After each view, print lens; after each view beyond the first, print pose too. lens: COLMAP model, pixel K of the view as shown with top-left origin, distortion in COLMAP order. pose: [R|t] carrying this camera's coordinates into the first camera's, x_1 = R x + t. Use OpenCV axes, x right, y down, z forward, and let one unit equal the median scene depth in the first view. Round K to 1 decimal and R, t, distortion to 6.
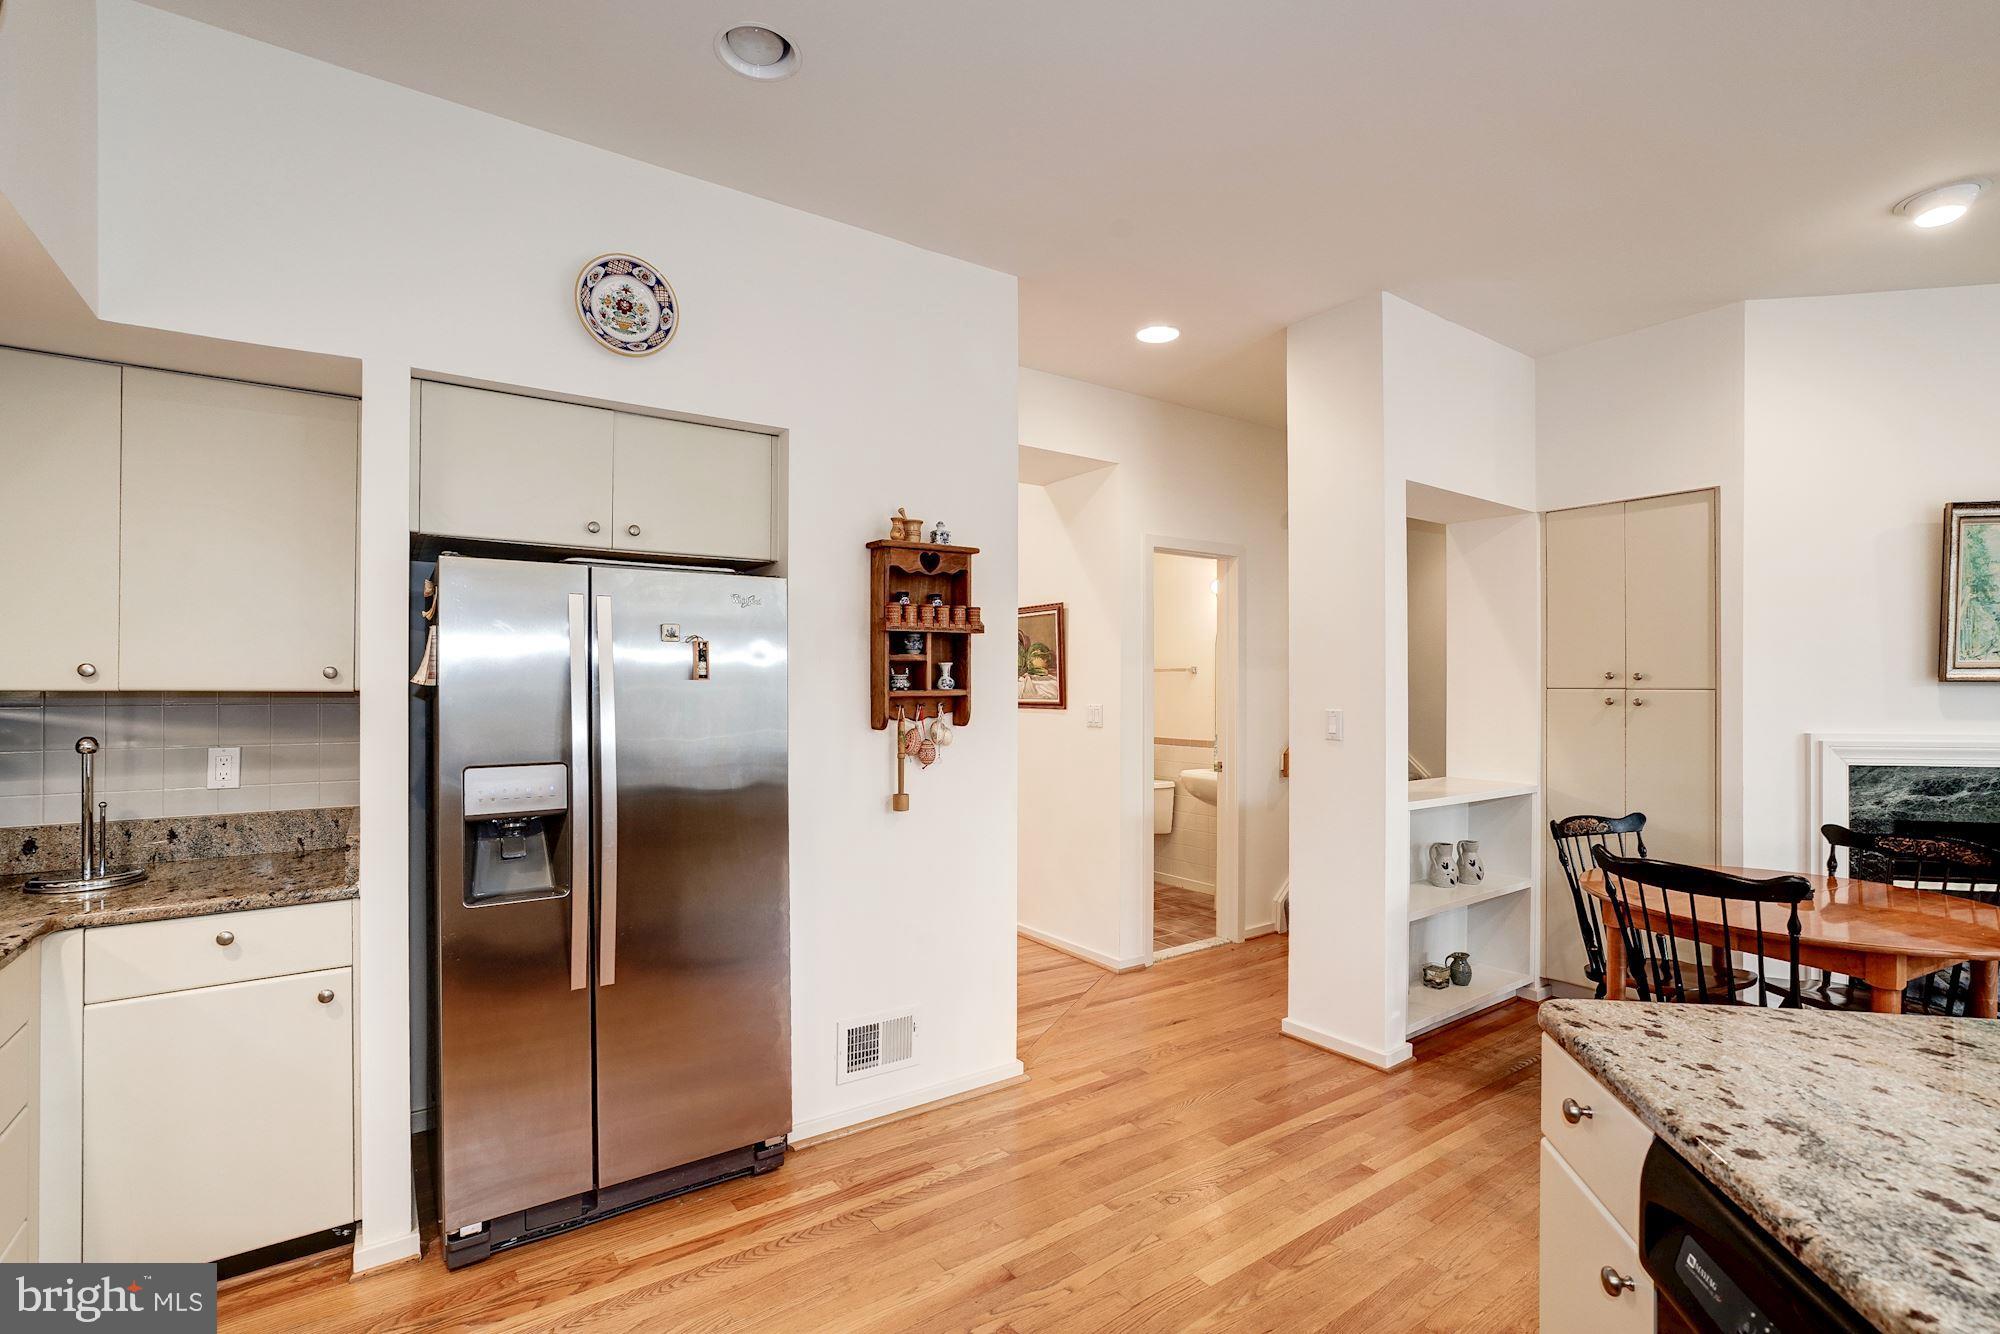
lens RADIAL K [[913.3, 0, 994.5], [0, 913.3, 678.2], [0, 0, 1]] dist [-0.057763, 0.029448]
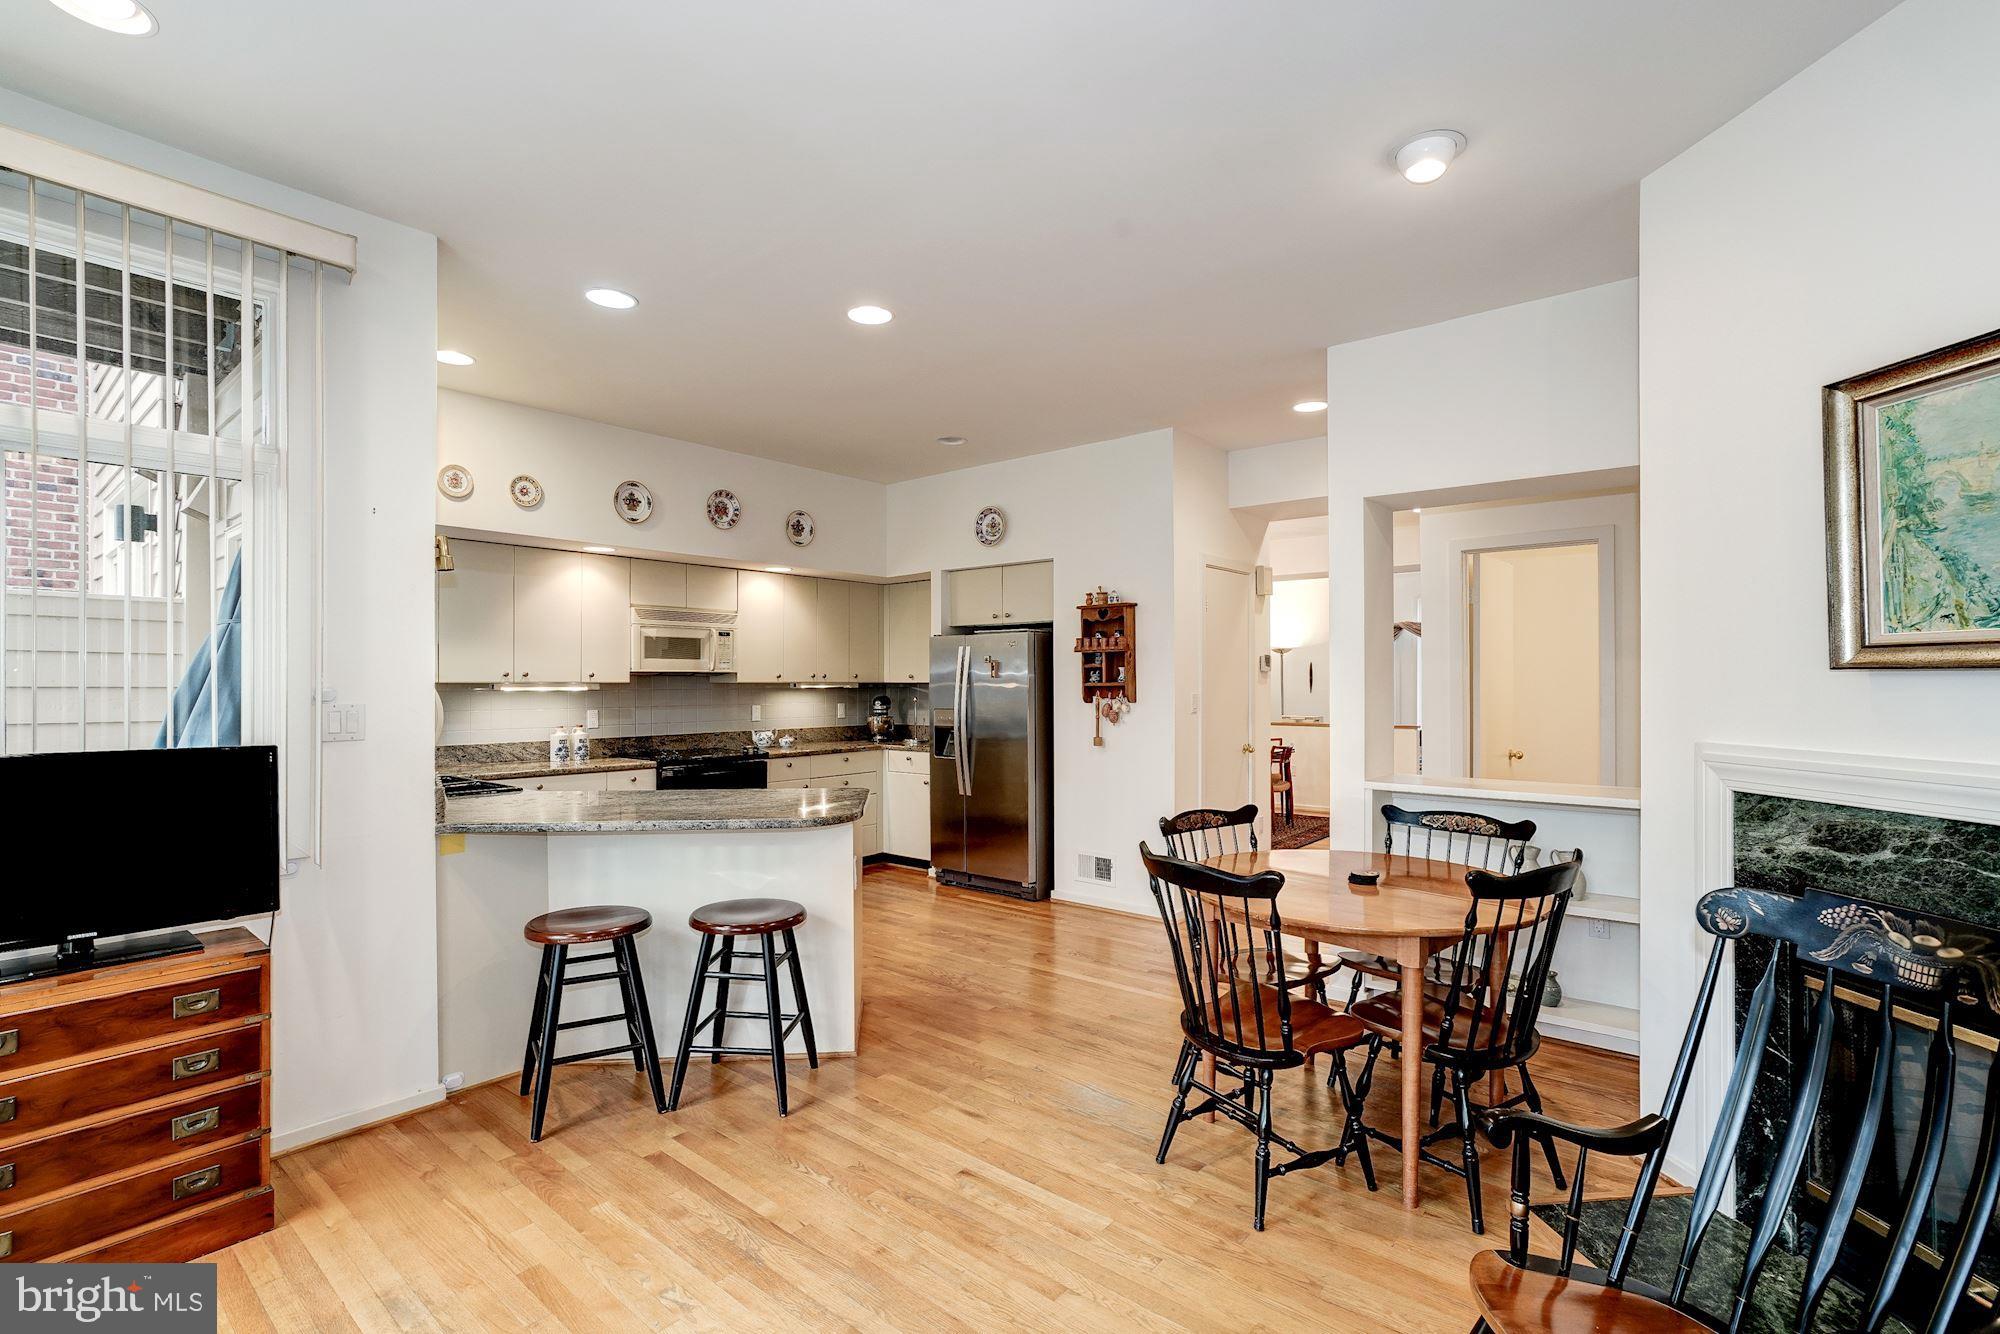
lens RADIAL K [[923.8, 0, 998.4], [0, 923.8, 679.5], [0, 0, 1]] dist [0.002333, 0.000794]
pose [[0.268246, -0.003709, -0.963343, 1.658091], [0.008315, 0.999964, -0.001535, 0.007755], [0.963315, -0.007599, 0.268267, 0.275533]]
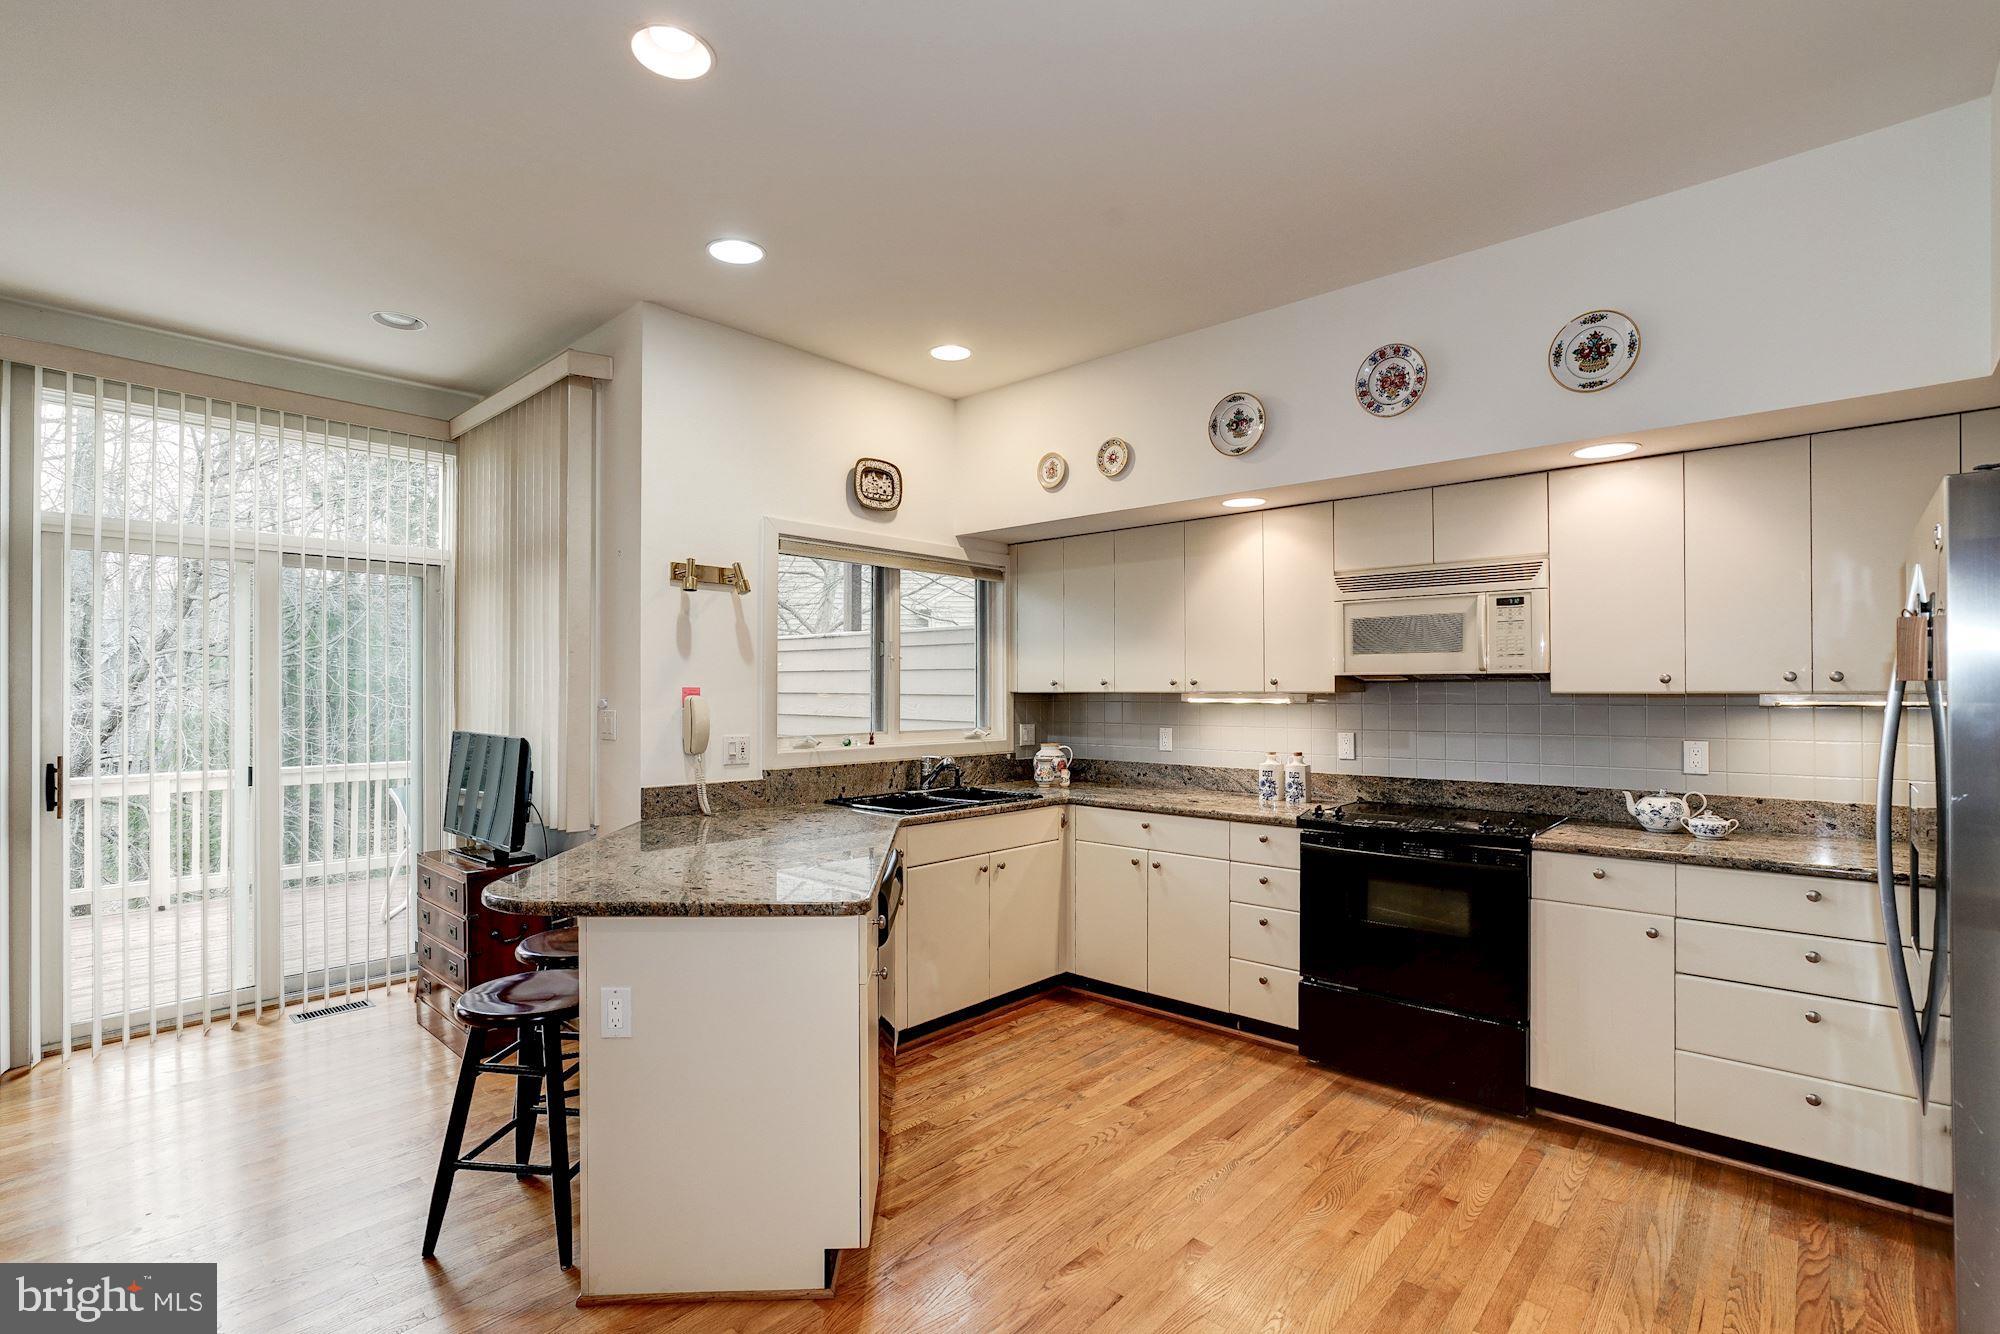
lens RADIAL K [[936.9, 0, 1083.1], [0, 936.9, 686.3], [0, 0, 1]] dist [-0.009983, 0.000408]
pose [[-0.962778, -0.000497, -0.270293, 0.290223], [0.003111, 0.999912, -0.012921, 0.011750], [0.270275, -0.013281, -0.962691, 1.174705]]
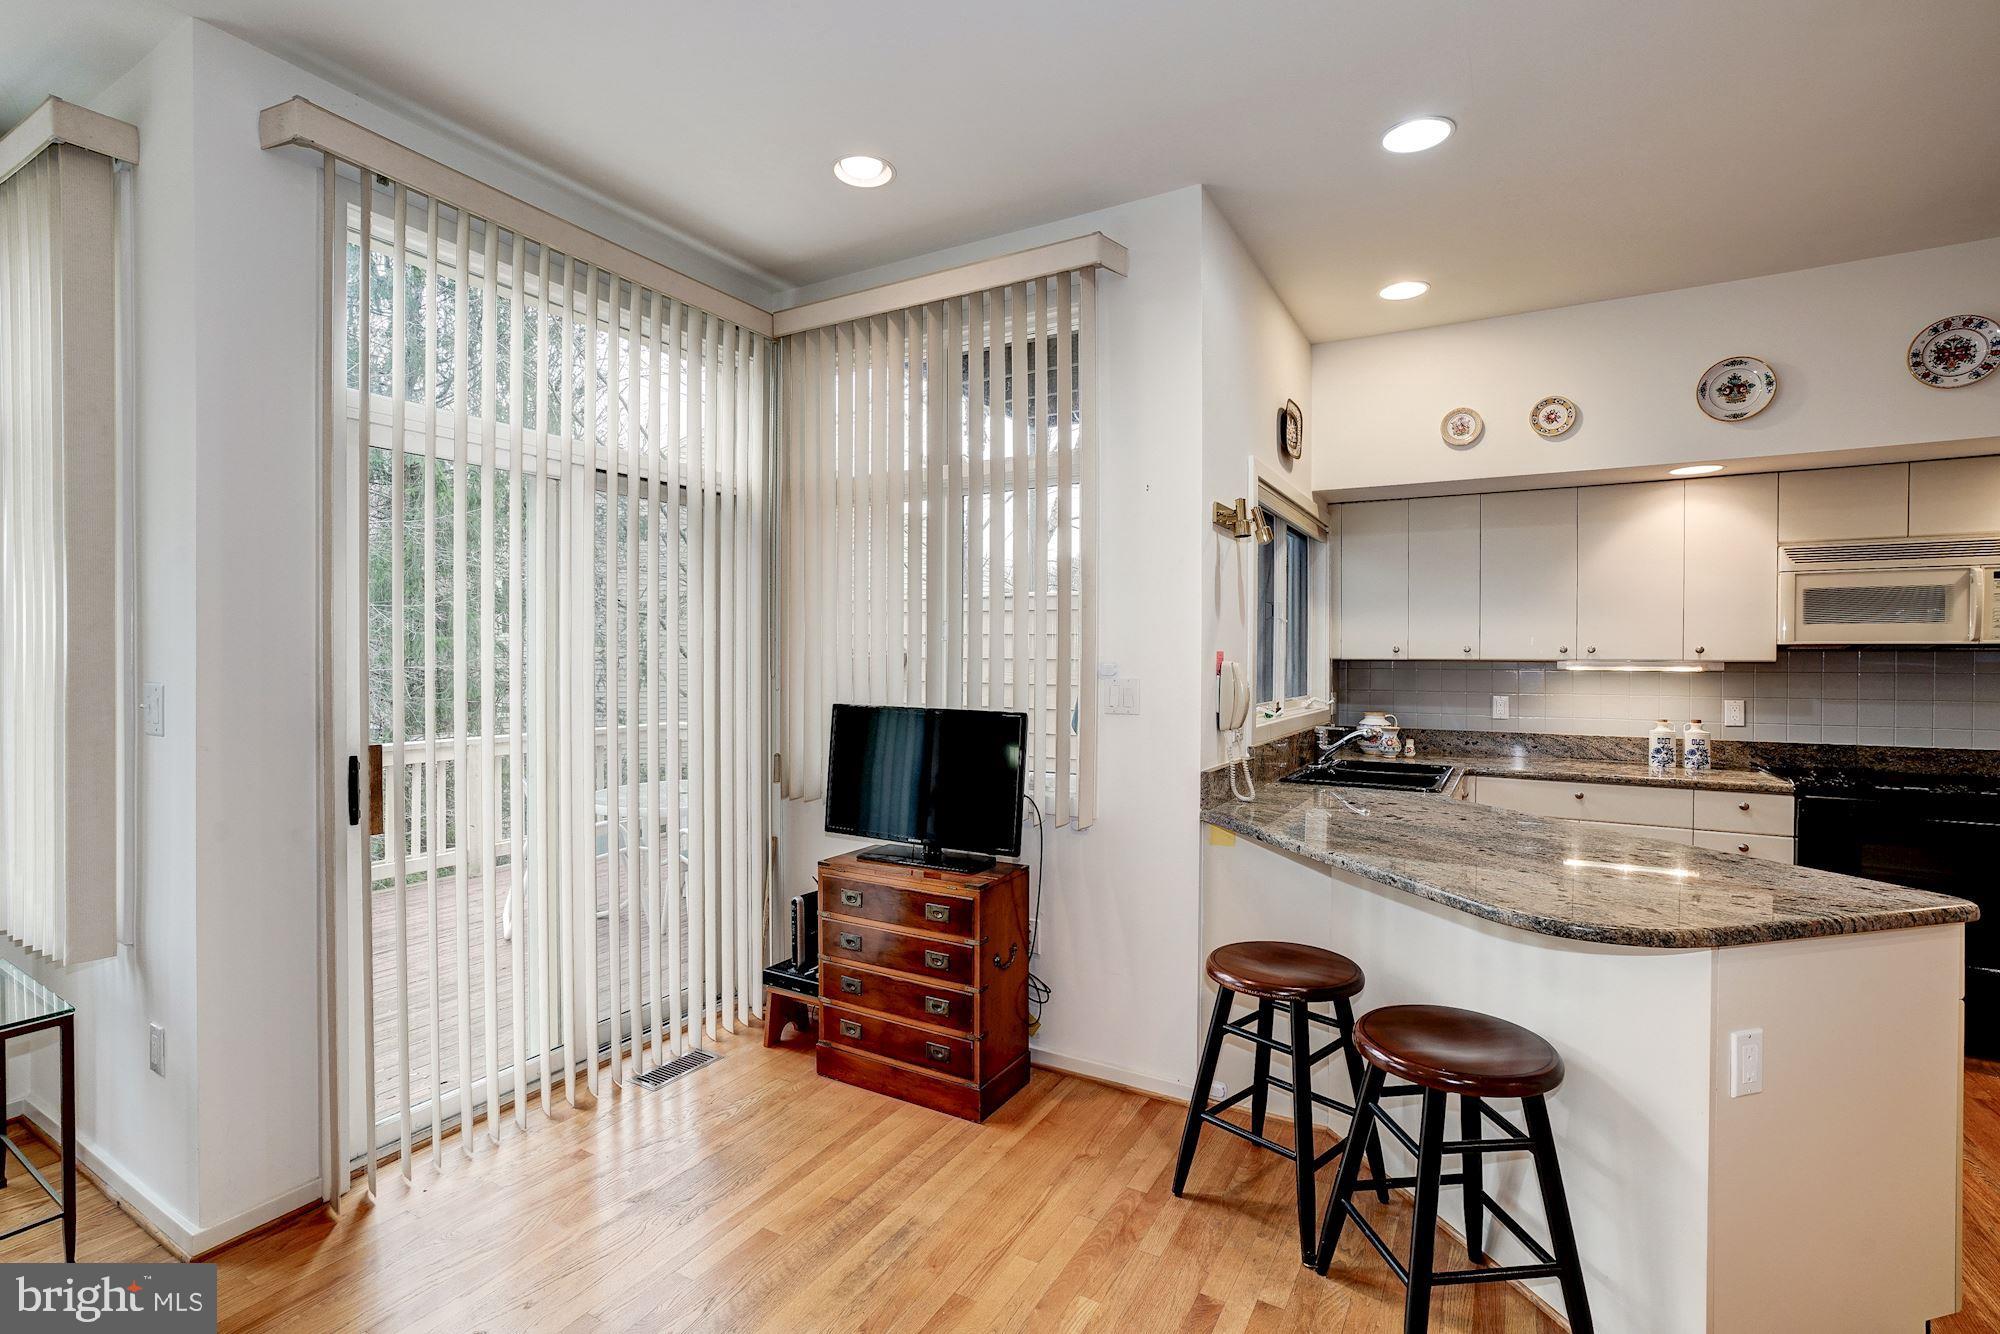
lens RADIAL K [[919.8, 0, 1000.0], [0, 919.8, 667.0], [0, 0, 1]] dist [-0.031265, 0.016824]
pose [[-0.903407, 0.001191, -0.428782, 1.108777], [-0.000730, 0.999990, 0.004315, 0.008350], [0.428783, 0.004211, -0.903398, 0.717973]]
